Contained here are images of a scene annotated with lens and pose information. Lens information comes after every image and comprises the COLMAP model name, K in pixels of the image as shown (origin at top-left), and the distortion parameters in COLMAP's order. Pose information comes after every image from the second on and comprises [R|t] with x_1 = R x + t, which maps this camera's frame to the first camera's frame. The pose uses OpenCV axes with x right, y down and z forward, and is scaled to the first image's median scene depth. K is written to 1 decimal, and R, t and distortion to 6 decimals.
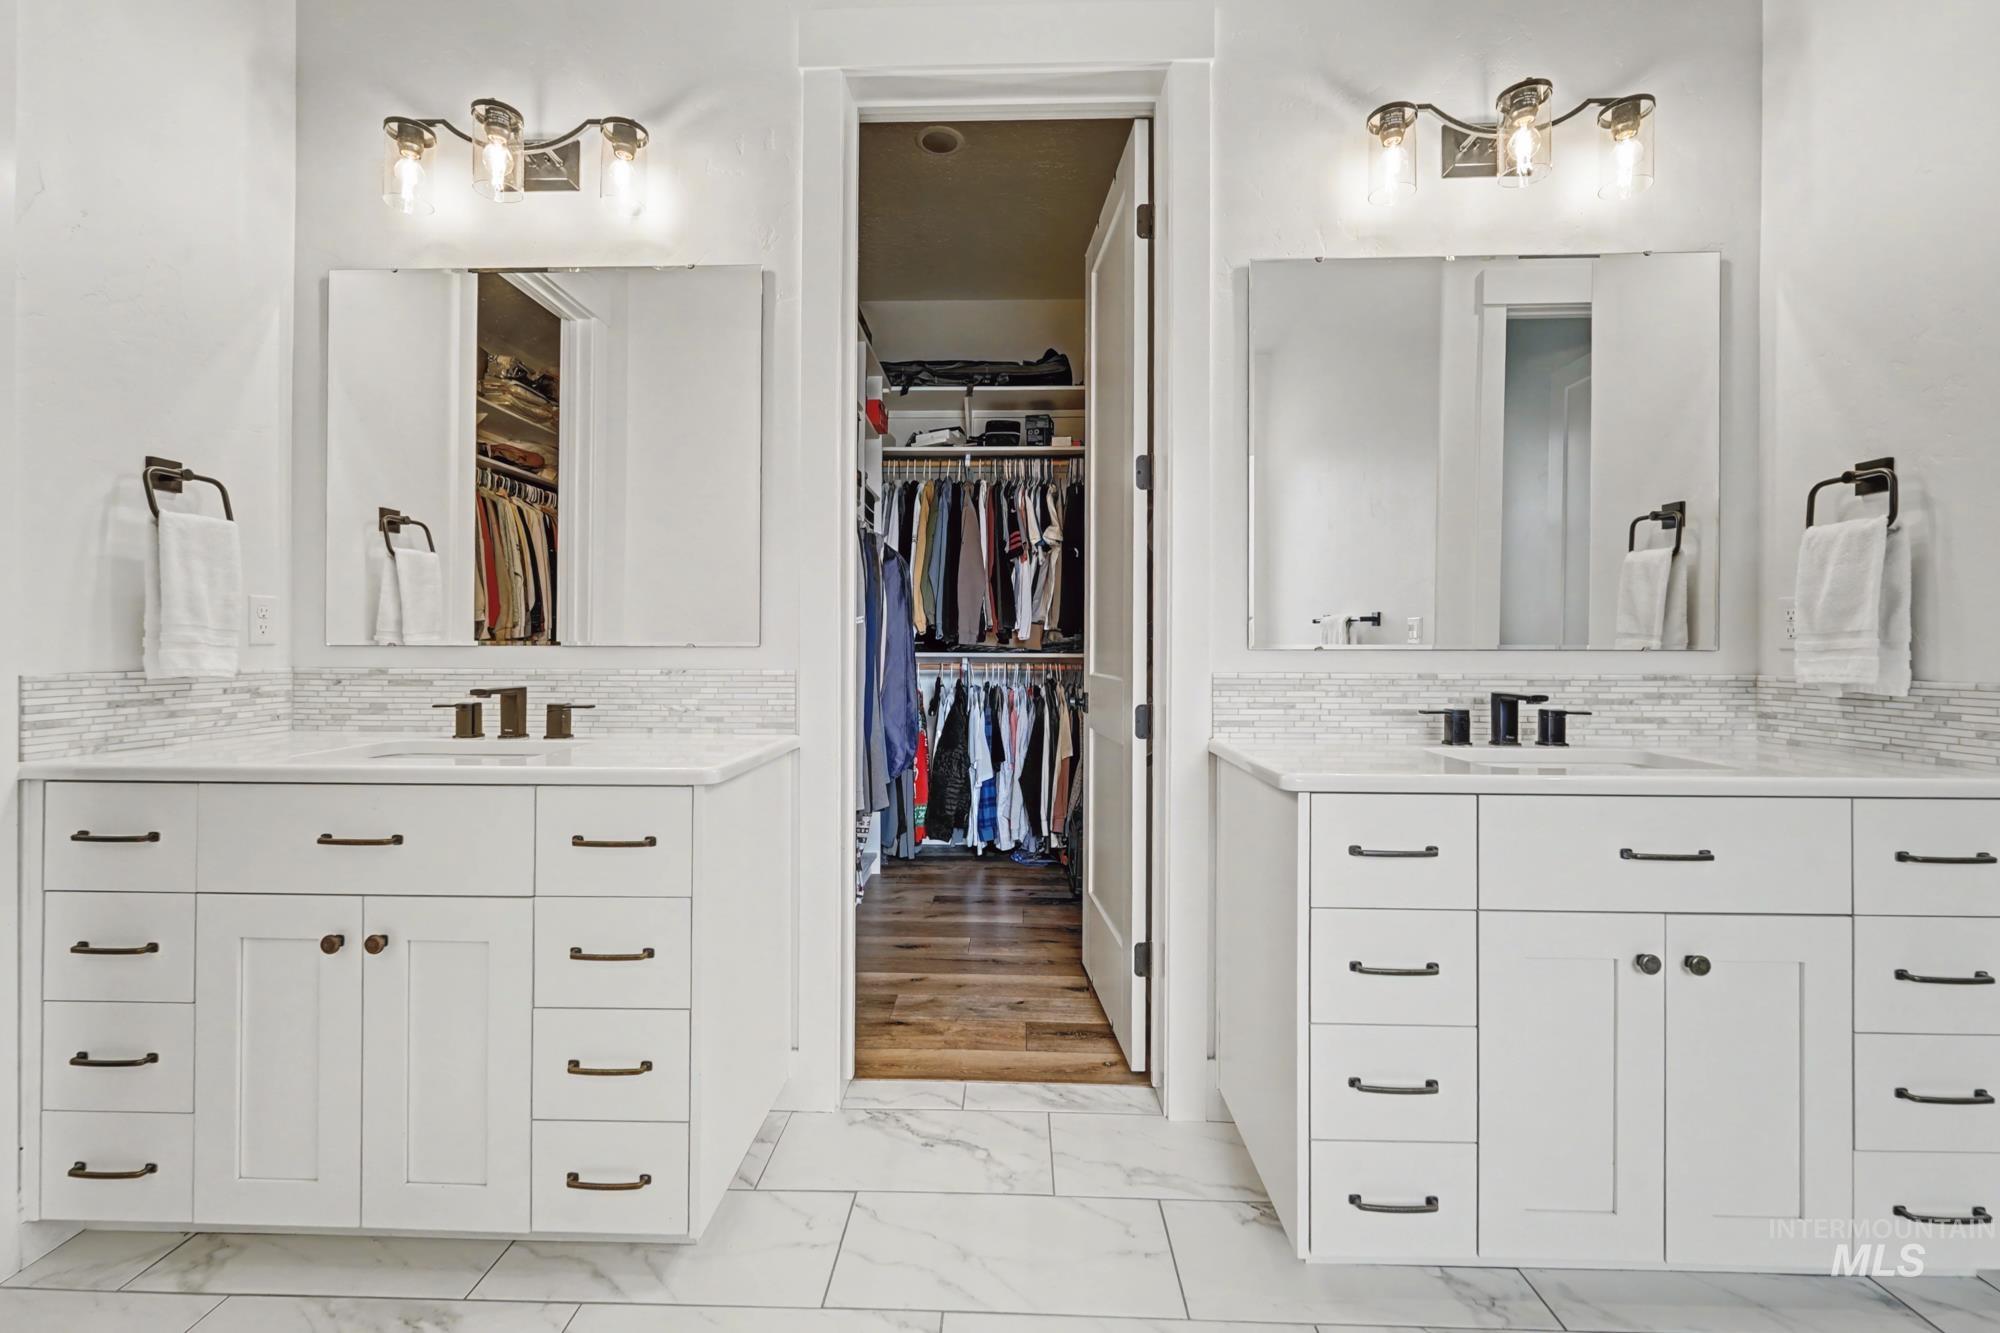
lens RADIAL K [[909.9, 0, 1005.7], [0, 909.9, 638.6], [0, 0, 1]] dist [0.011759, -0.004305]
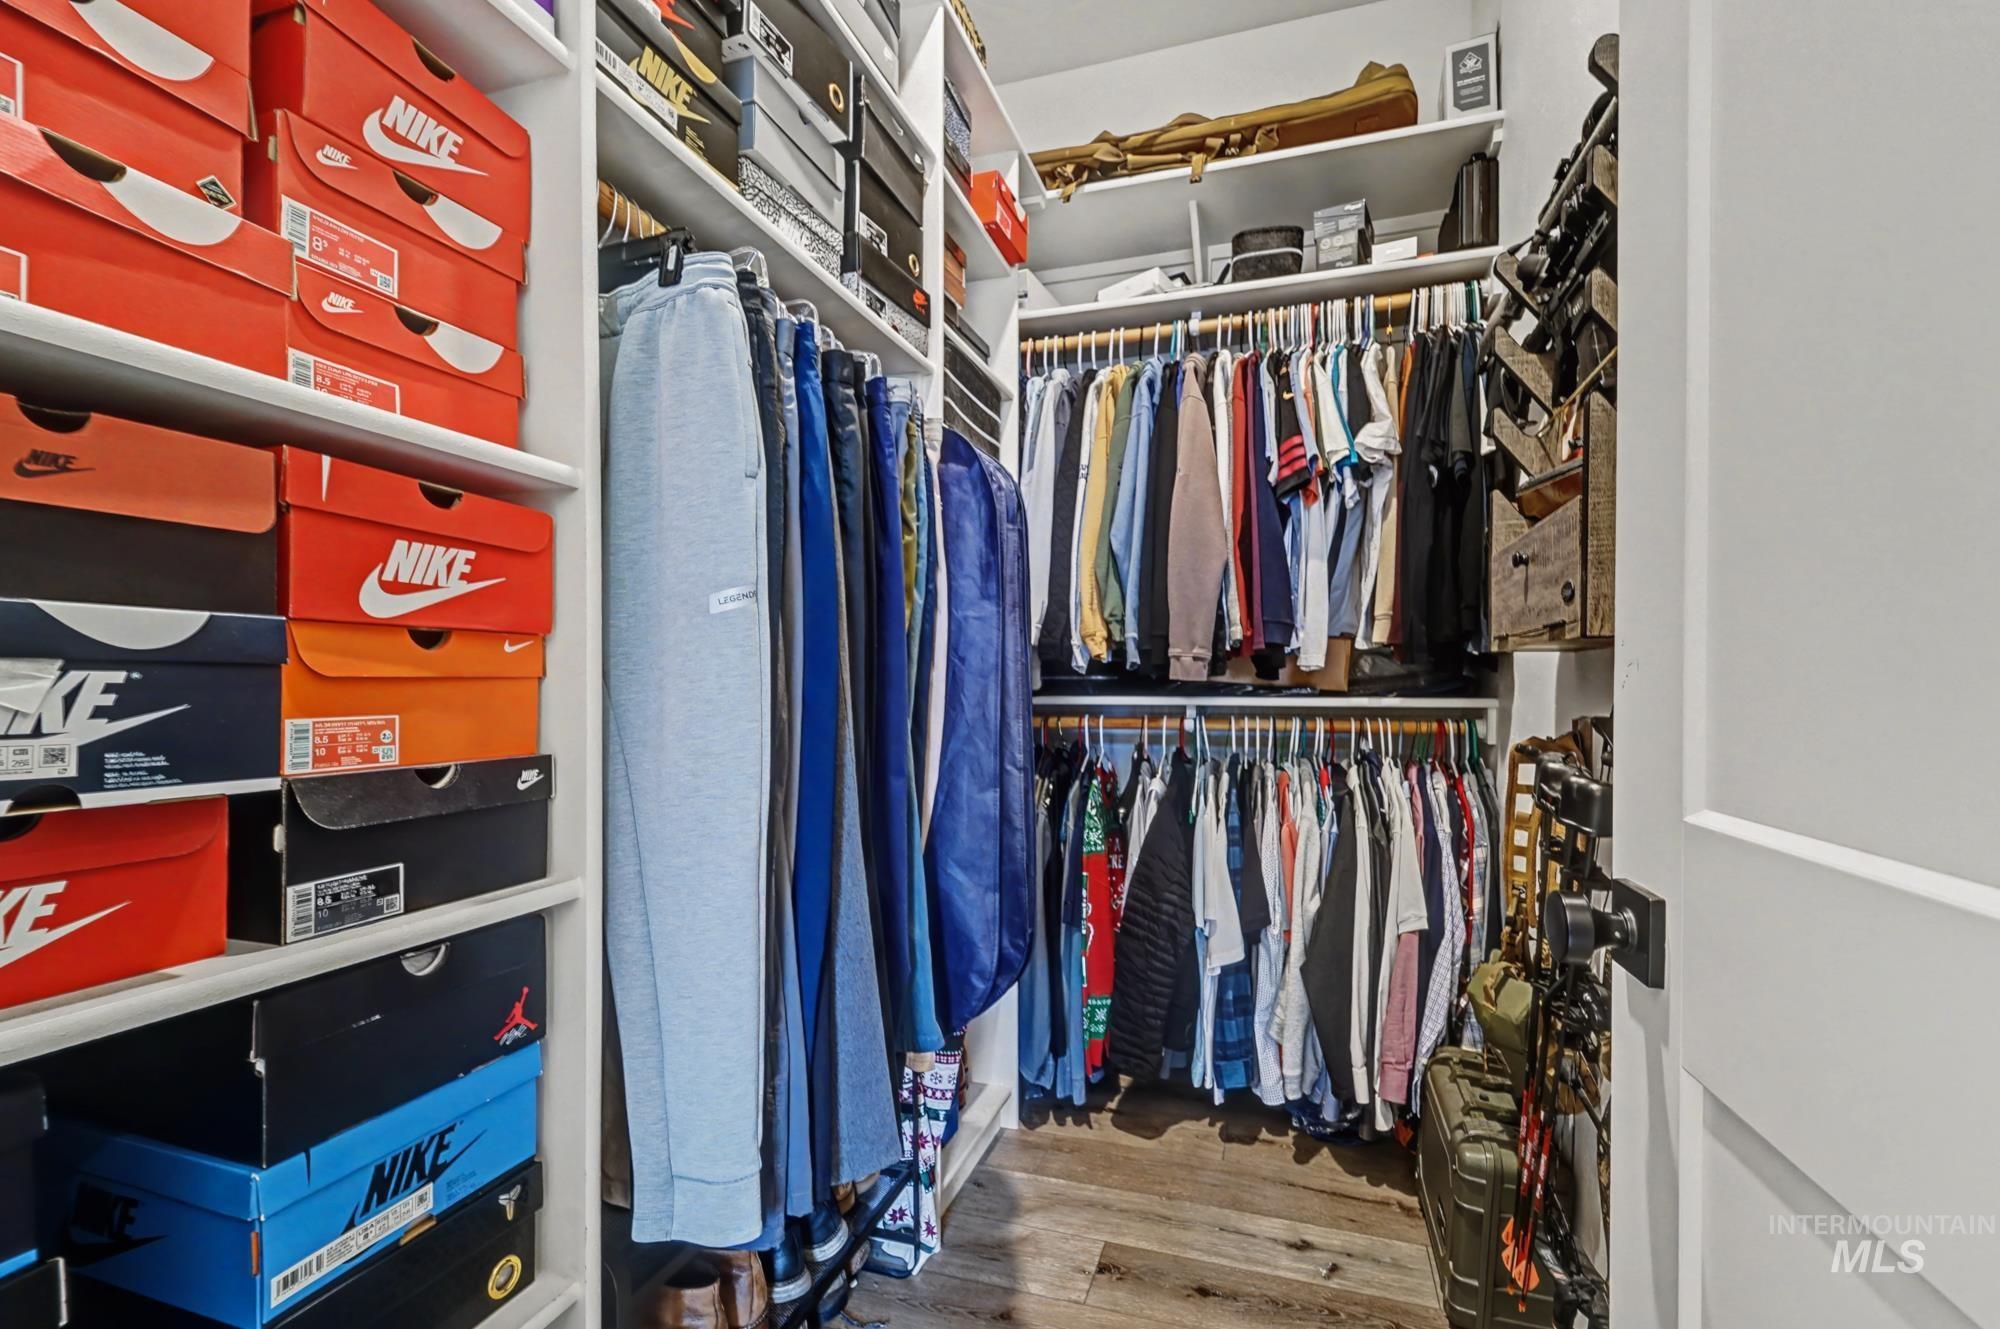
lens RADIAL K [[909.9, 0, 1032.7], [0, 909.9, 690.3], [0, 0, 1]] dist [0.011759, -0.004305]
pose [[0.961816, -0.001612, -0.273691, 0.010284], [0.006367, 0.999844, 0.016483, 0.003093], [0.273622, -0.017596, 0.961676, 0.502694]]
